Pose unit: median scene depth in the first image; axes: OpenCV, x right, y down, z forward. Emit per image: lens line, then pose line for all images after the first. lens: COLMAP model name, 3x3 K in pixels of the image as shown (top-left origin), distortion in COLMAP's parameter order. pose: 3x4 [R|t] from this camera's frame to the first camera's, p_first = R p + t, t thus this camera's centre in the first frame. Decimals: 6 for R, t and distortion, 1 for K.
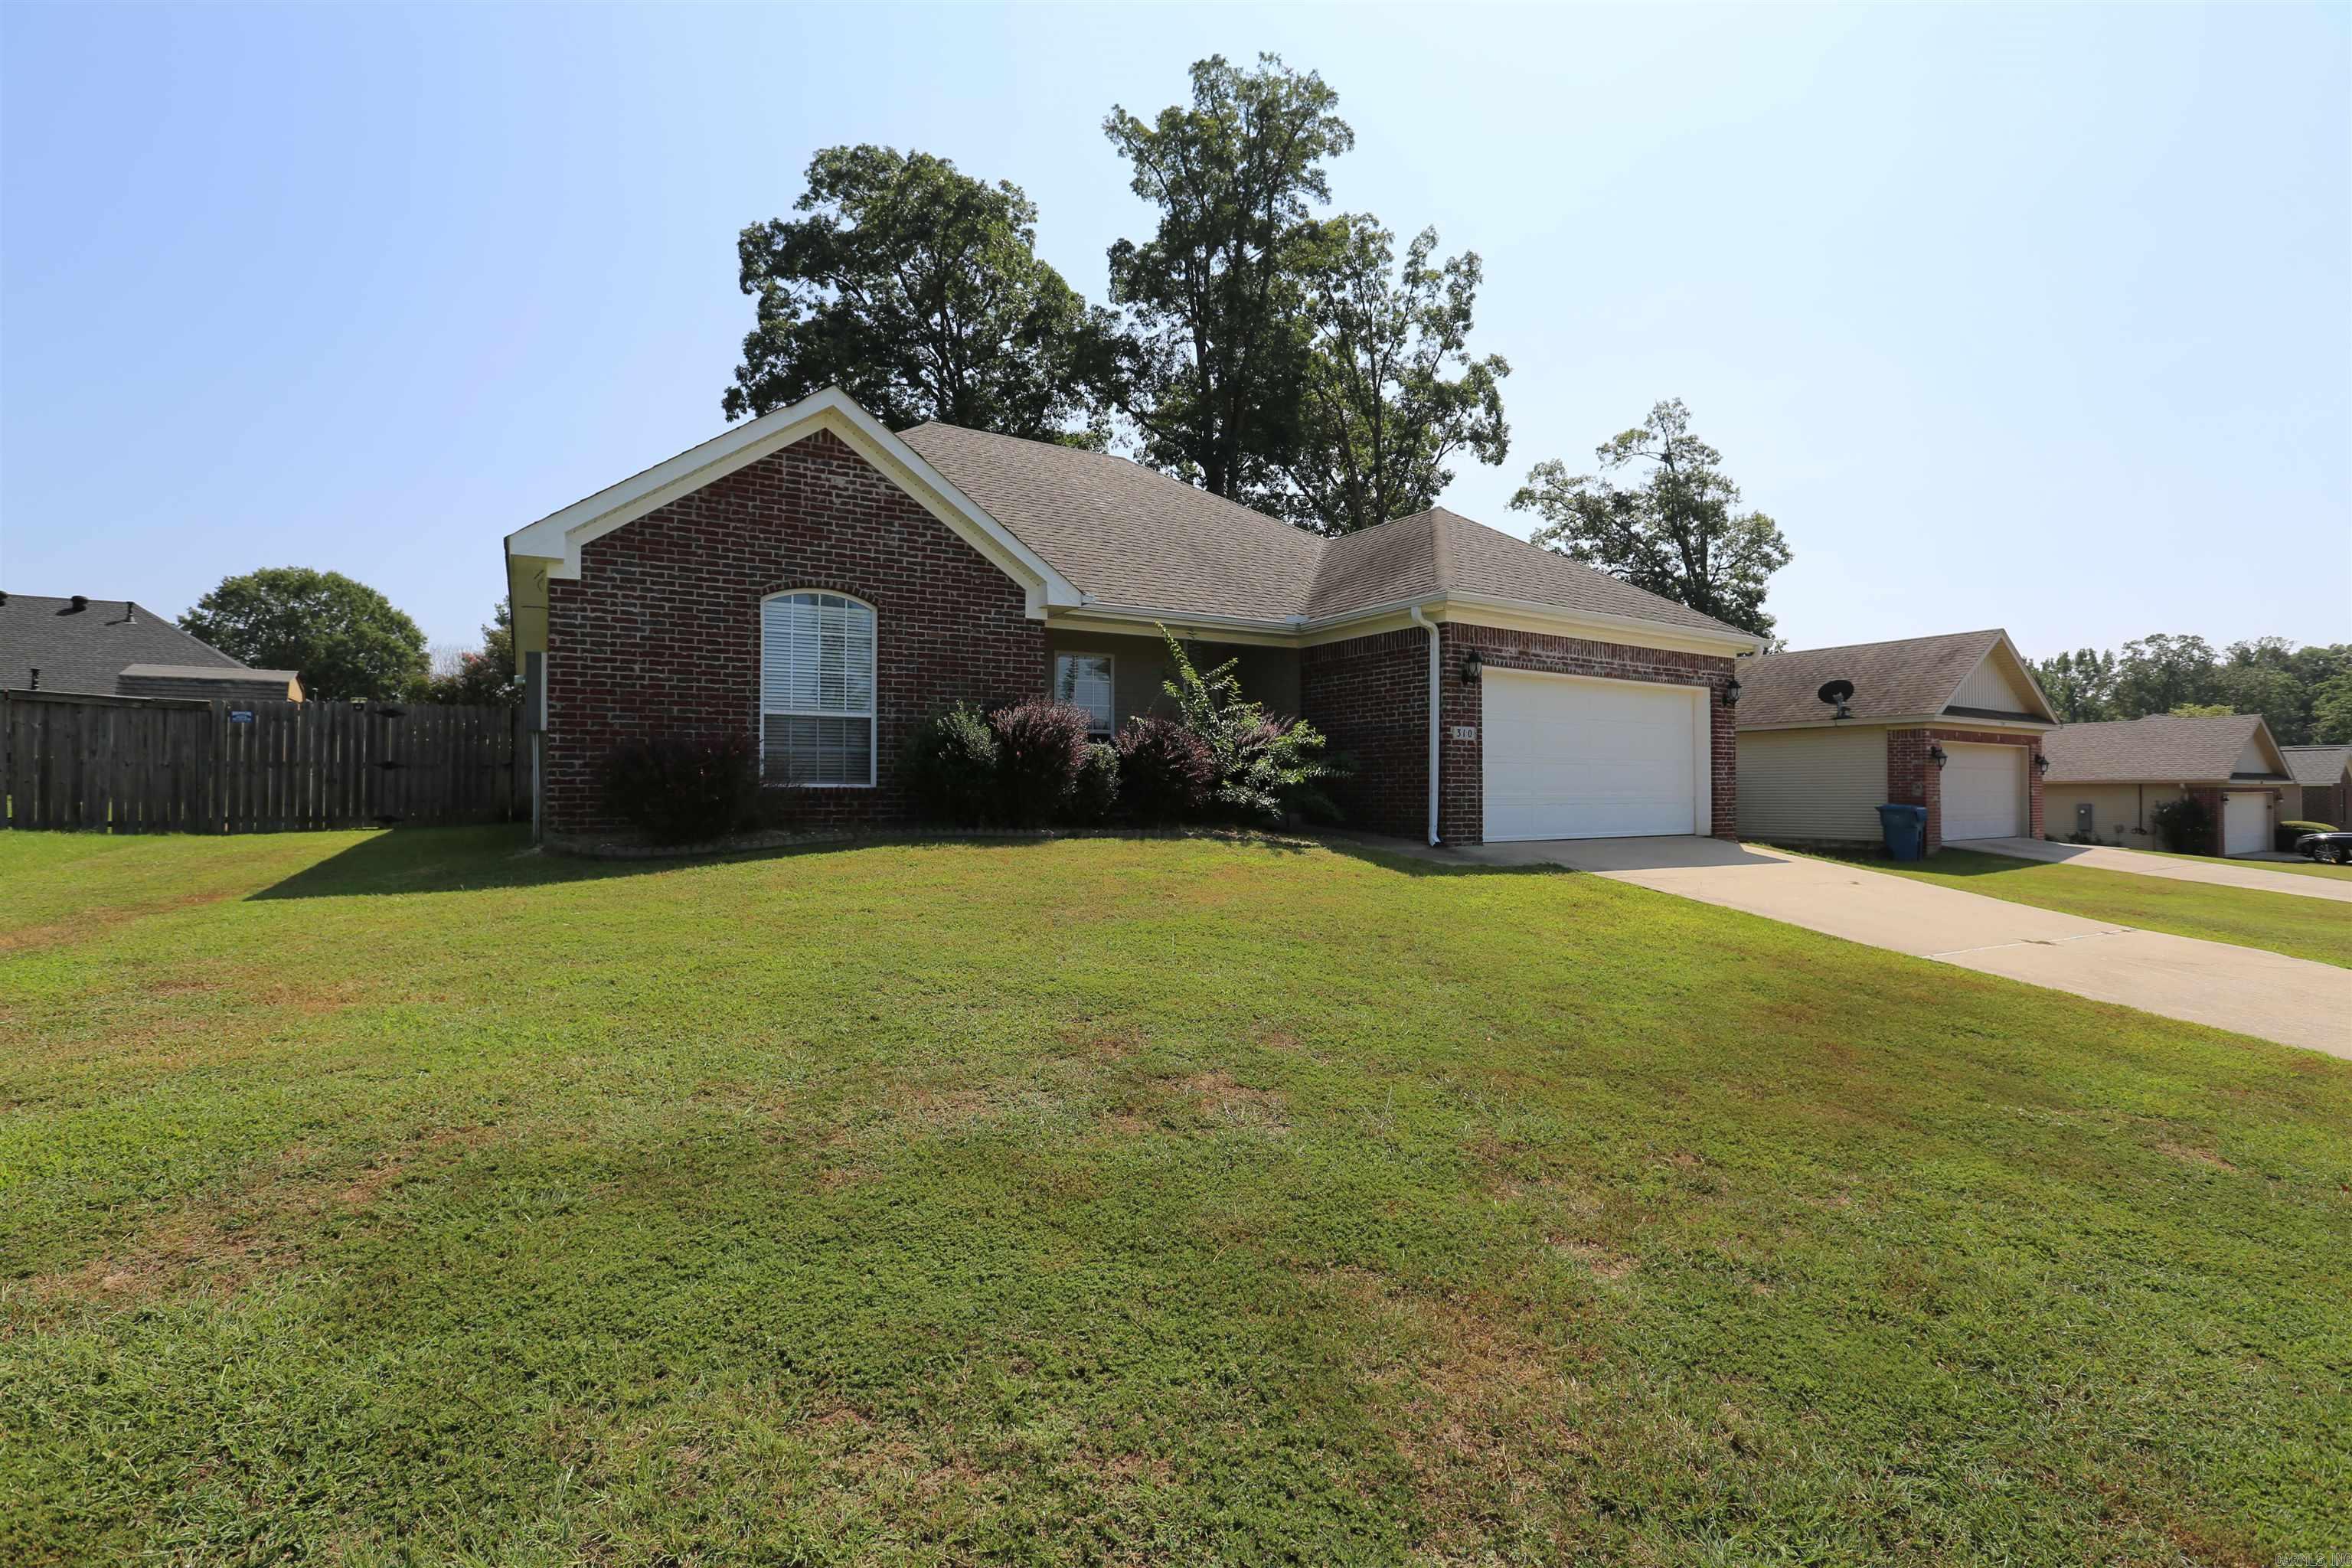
lens RADIAL K [[1071.7, 0, 1172.8], [0, 1071.7, 790.2], [0, 0, 1]] dist [-0.026636, 0.006968]
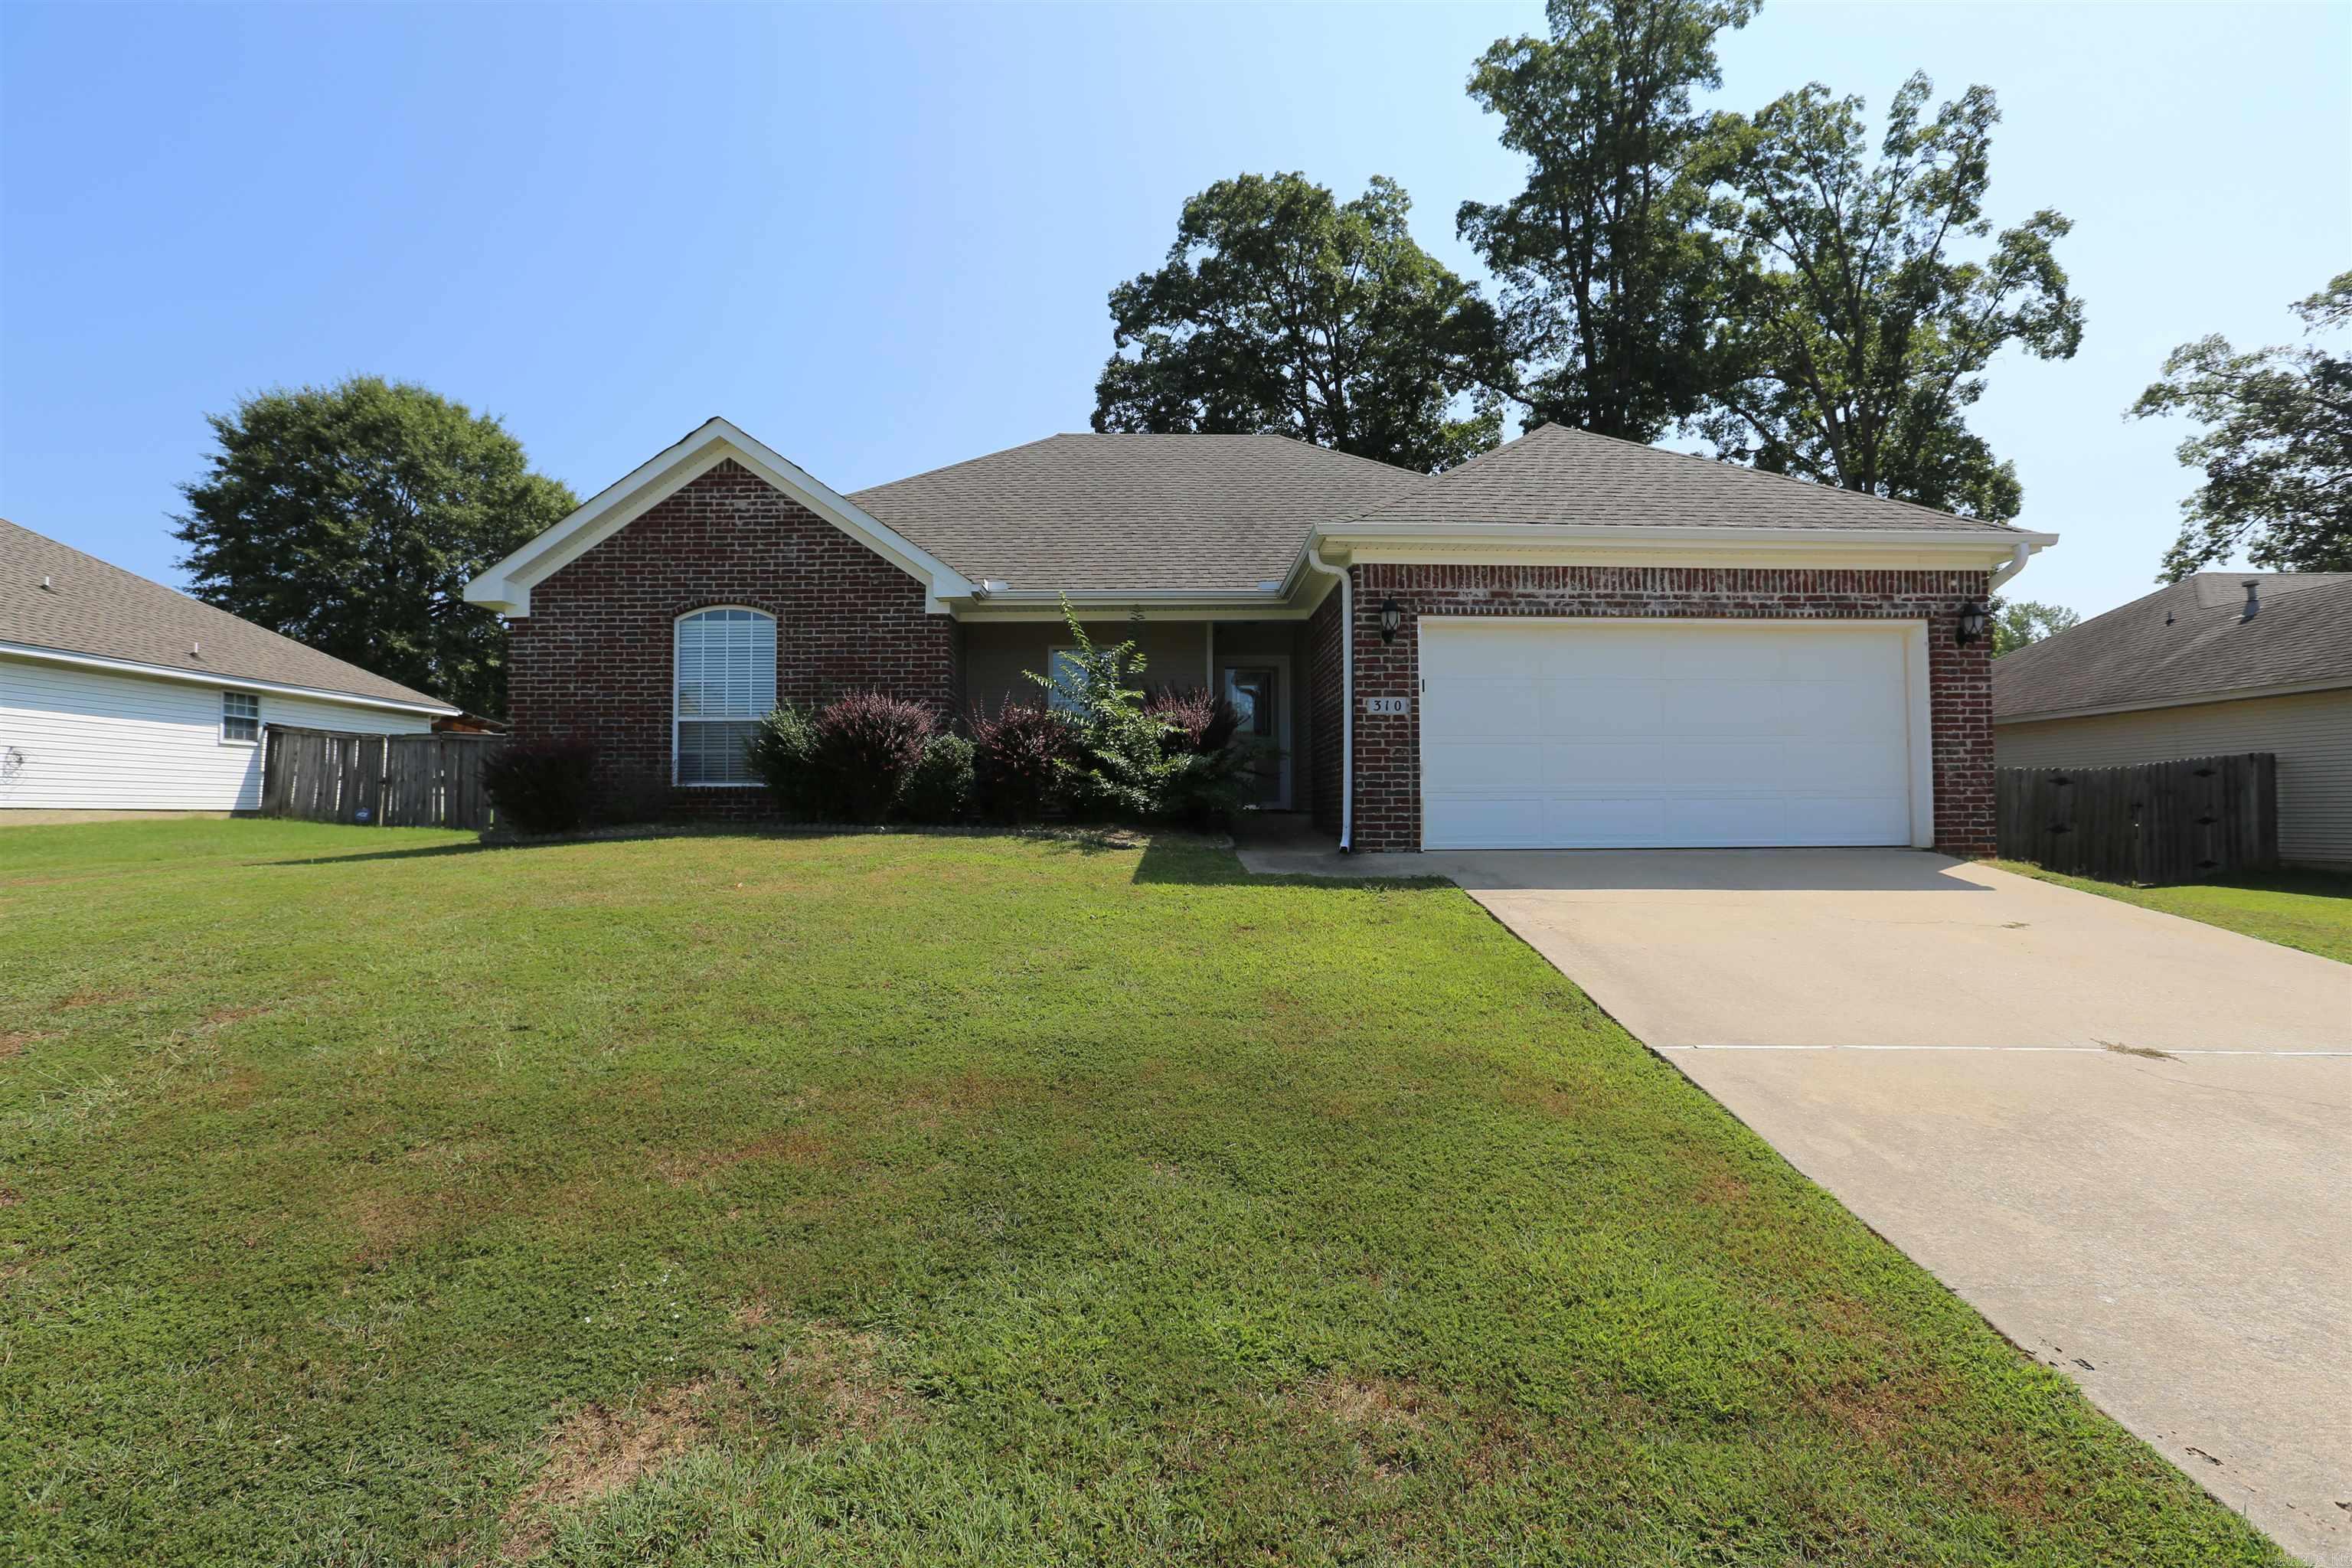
lens RADIAL K [[1071.7, 0, 1172.8], [0, 1071.7, 790.2], [0, 0, 1]] dist [-0.026636, 0.006968]
pose [[0.858067, -0.016966, -0.513257, 0.182104], [0.003948, 0.999643, -0.026443, 0.009174], [0.513522, 0.020664, 0.857828, 0.090001]]
